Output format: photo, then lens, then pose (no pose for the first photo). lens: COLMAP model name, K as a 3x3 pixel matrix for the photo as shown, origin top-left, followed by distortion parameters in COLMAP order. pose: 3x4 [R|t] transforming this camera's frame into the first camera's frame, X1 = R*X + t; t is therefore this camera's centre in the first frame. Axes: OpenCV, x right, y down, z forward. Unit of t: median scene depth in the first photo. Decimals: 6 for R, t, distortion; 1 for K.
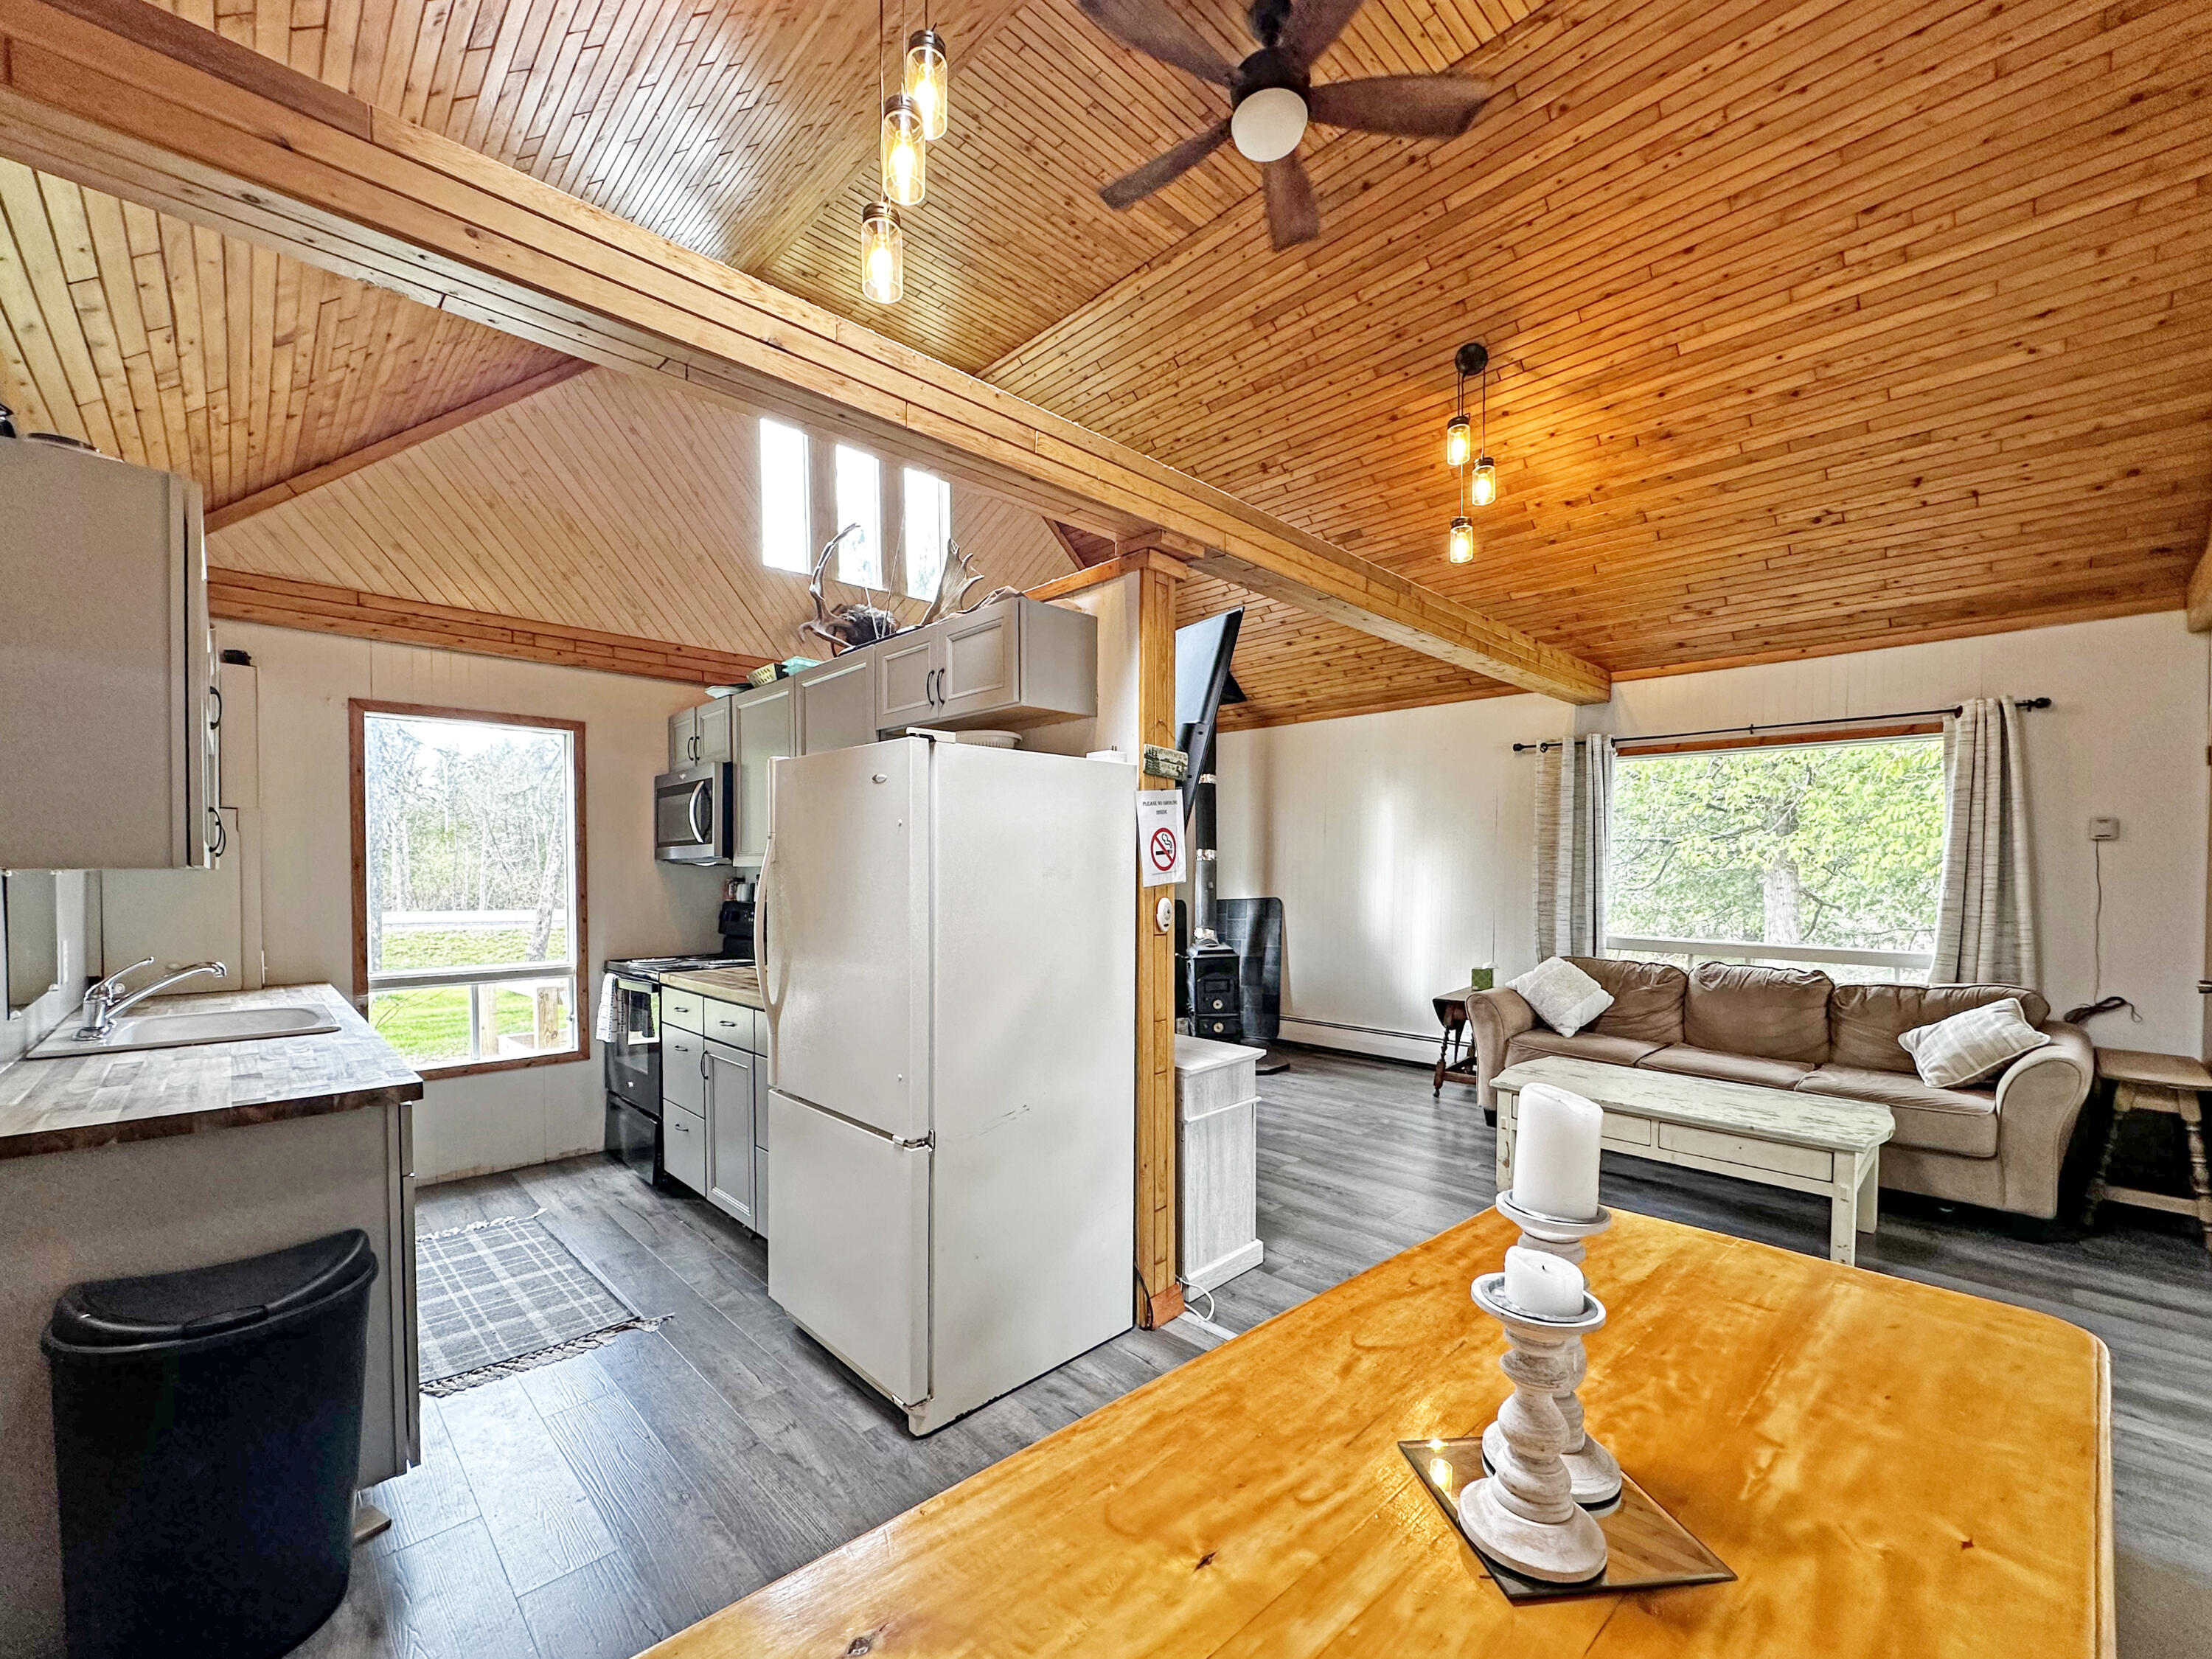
lens RADIAL K [[881.7, 0, 1108.5], [0, 881.7, 897.7], [0, 0, 1]] dist [0.002266, -0.000622]
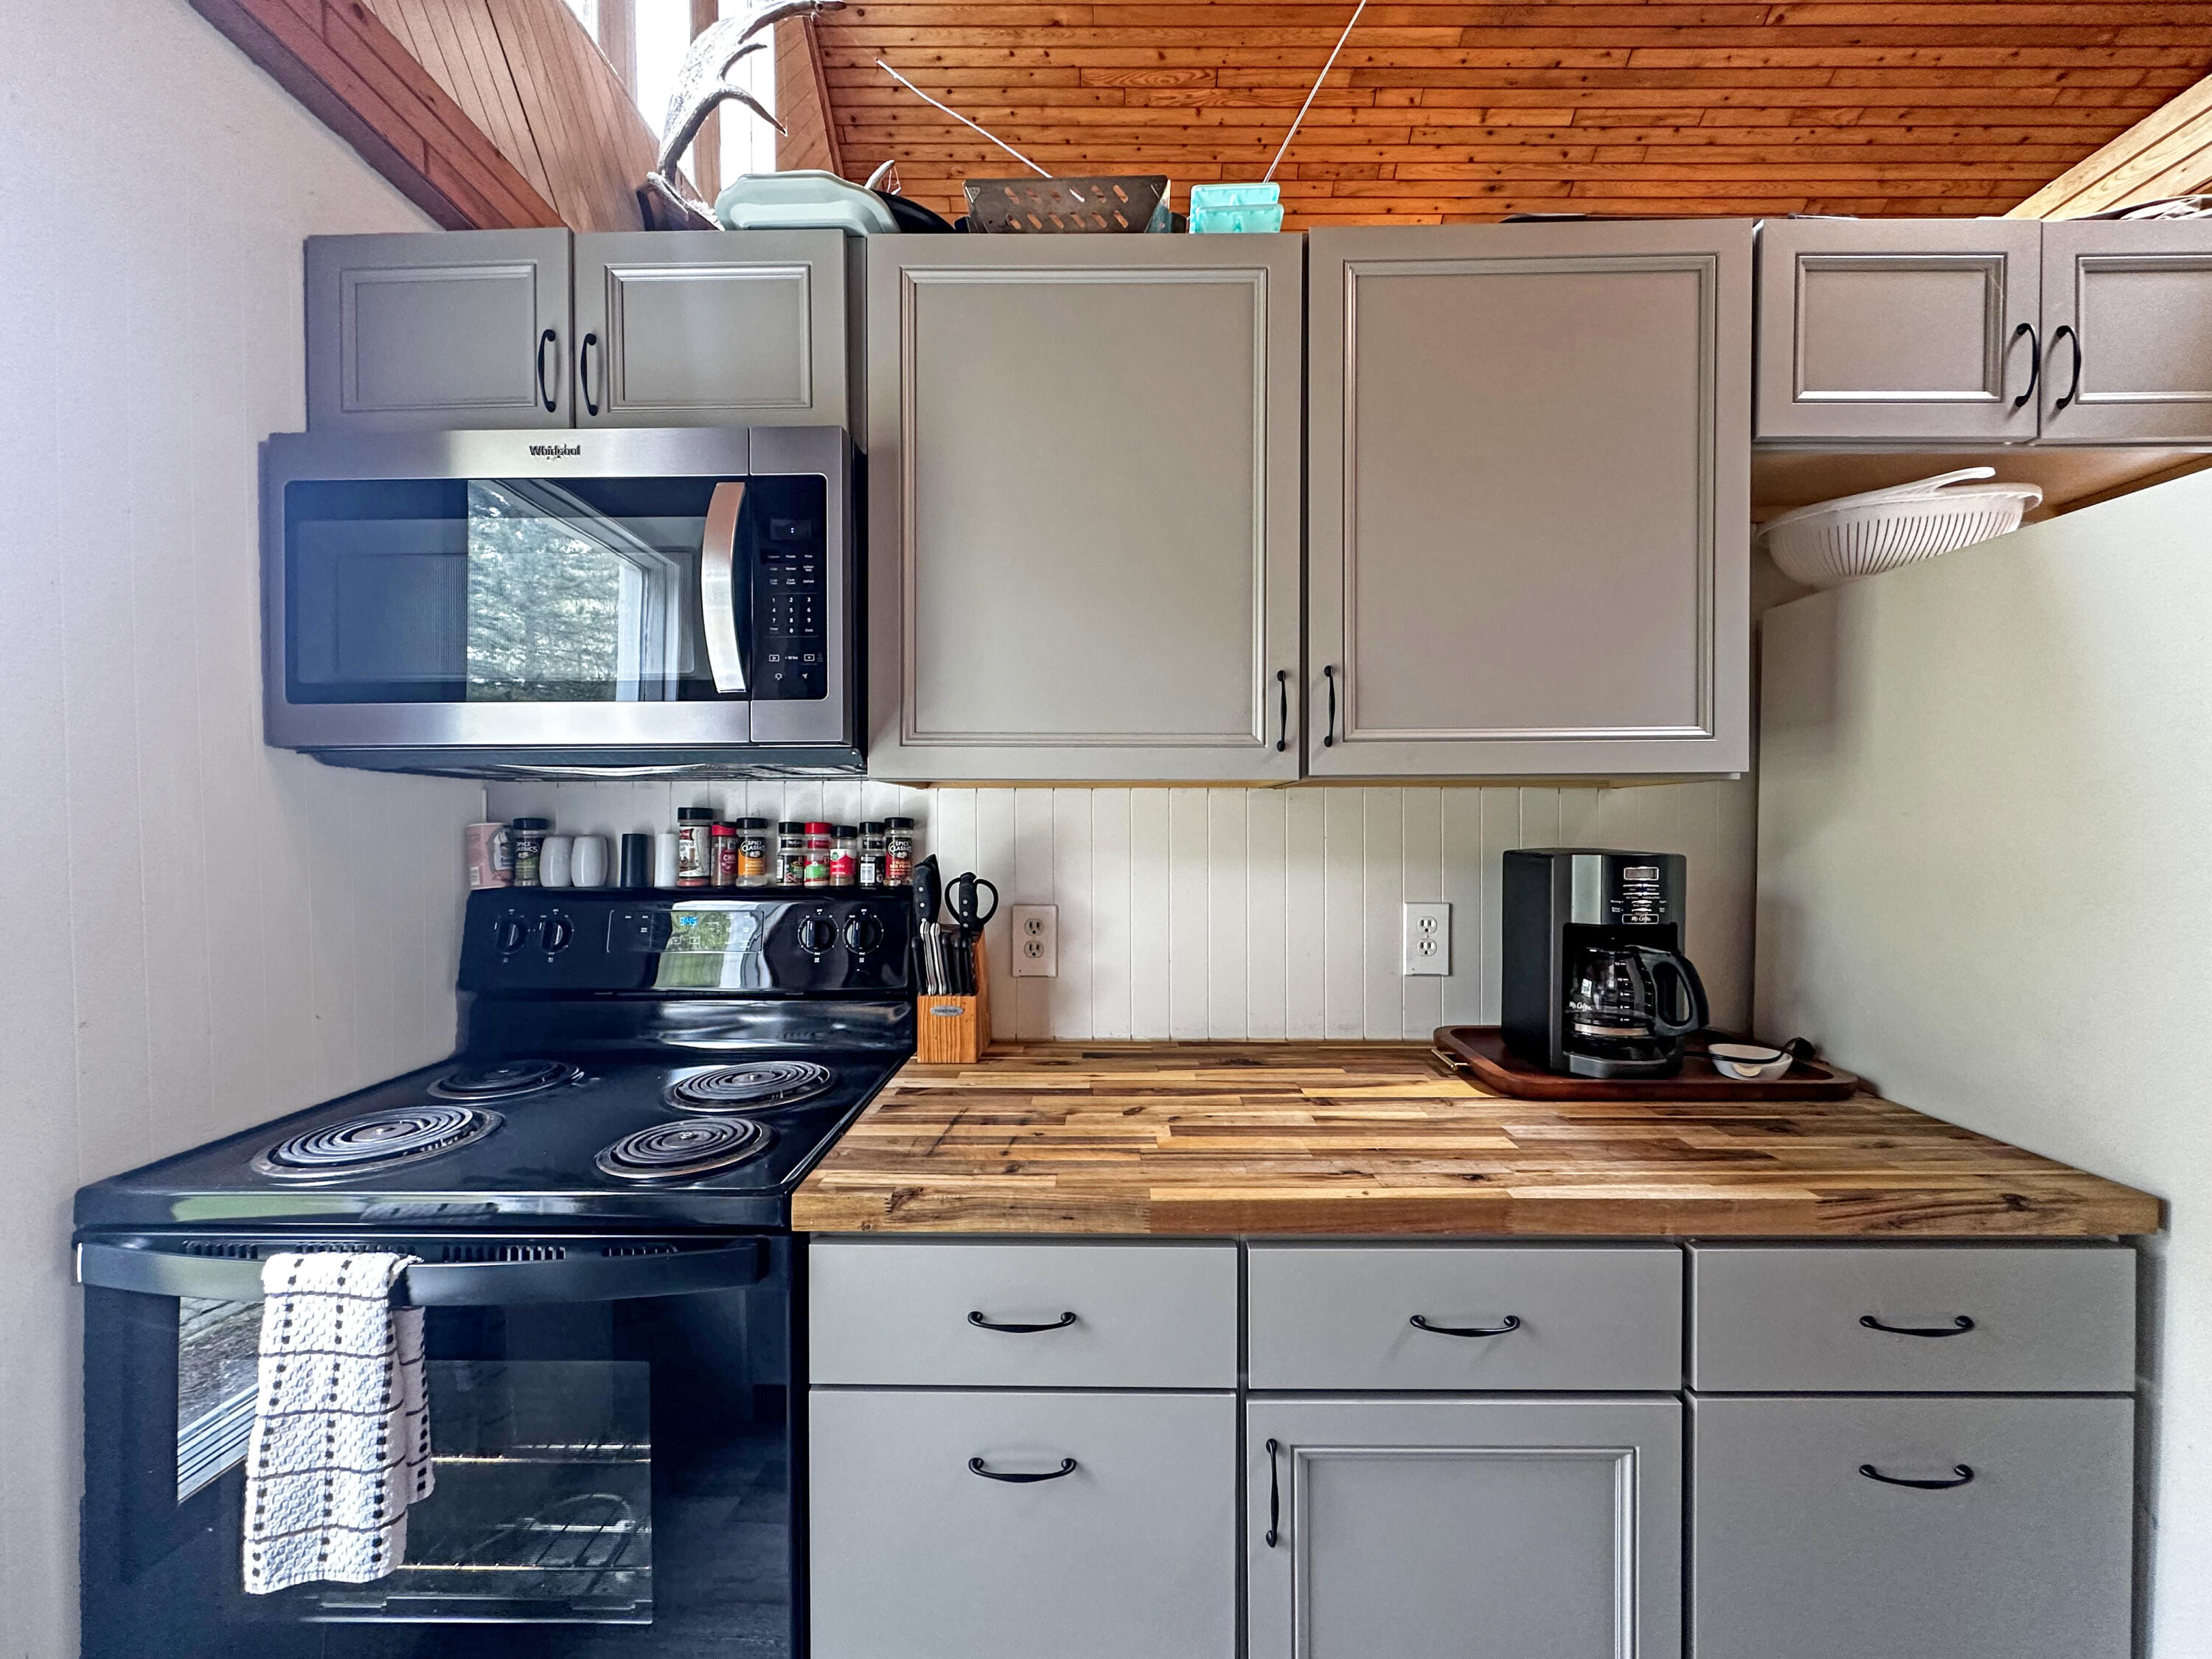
lens RADIAL K [[881.7, 0, 1106.9], [0, 881.7, 819.0], [0, 0, 1]] dist [0.002266, -0.000622]
pose [[0.714965, -0.003568, 0.699152, -0.579482], [0.019967, 0.999683, -0.015316, -0.014170], [-0.698876, 0.024911, 0.714809, 0.702461]]
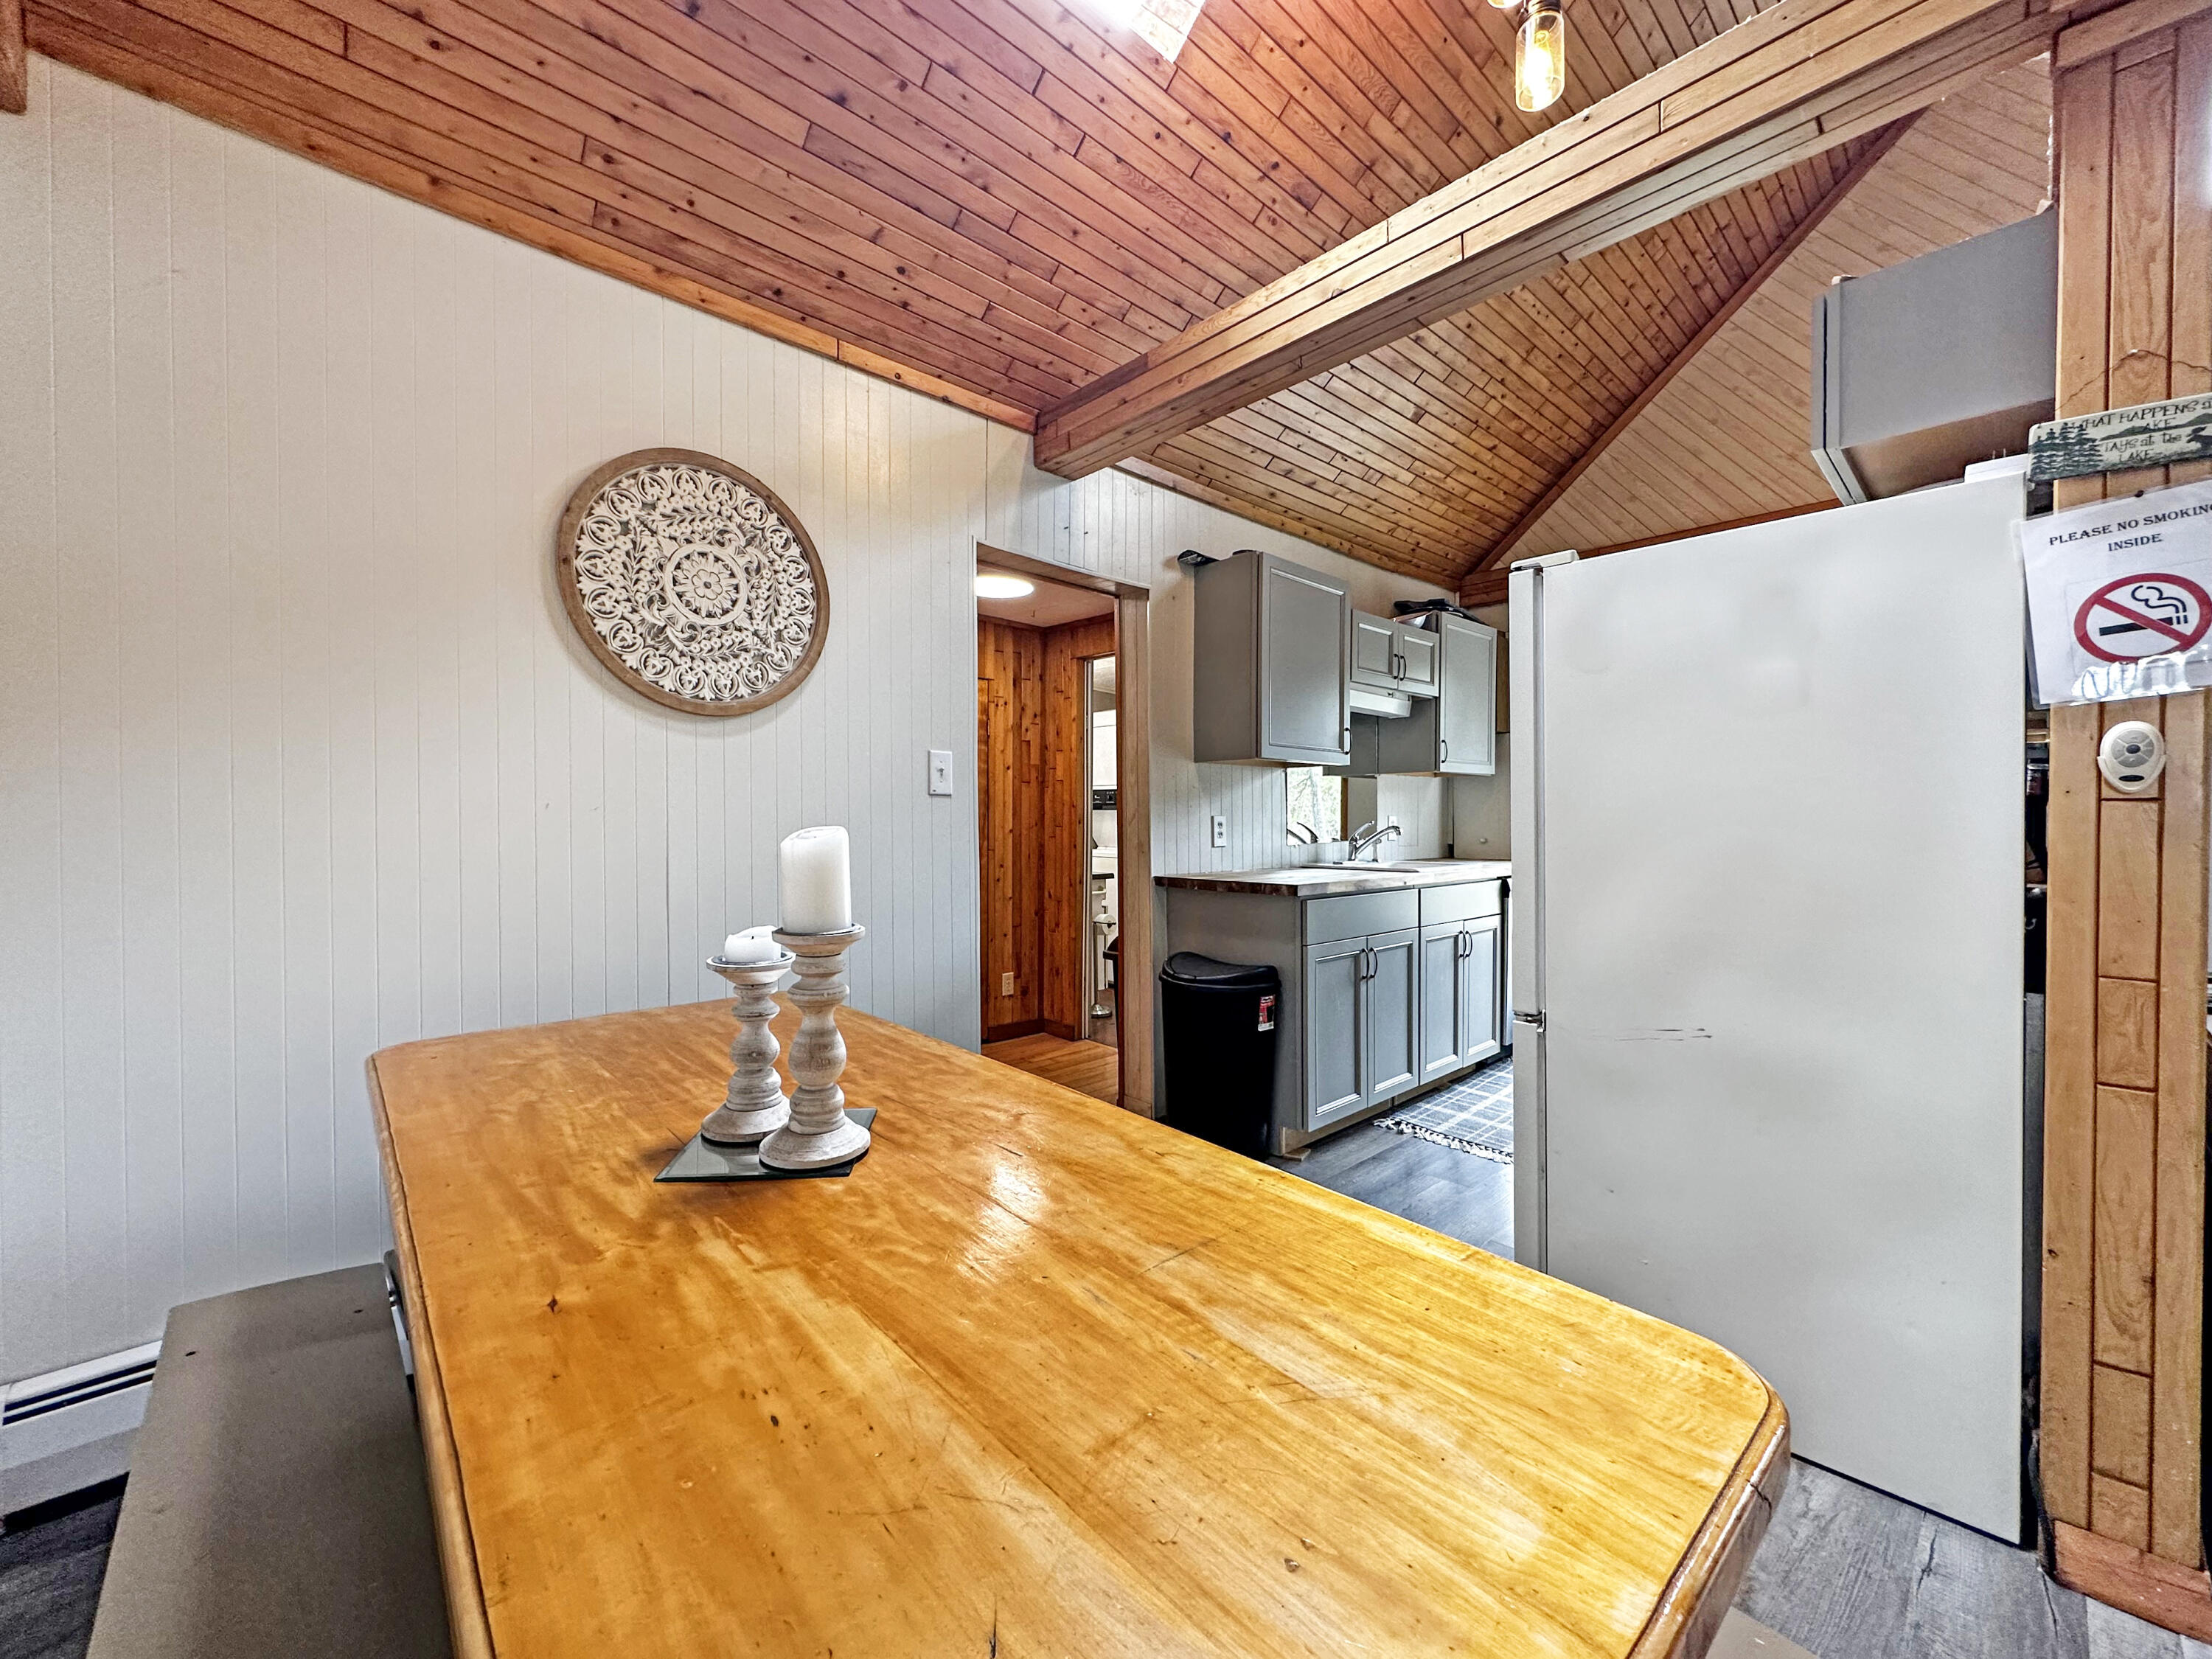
lens RADIAL K [[881.7, 0, 1109.3], [0, 881.7, 831.7], [0, 0, 1]] dist [0.002266, -0.000622]
pose [[-0.004531, 0.014823, -0.999880, 0.356164], [-0.023559, 0.999611, 0.014925, 0.042810], [0.999712, 0.023624, -0.004180, 0.297939]]
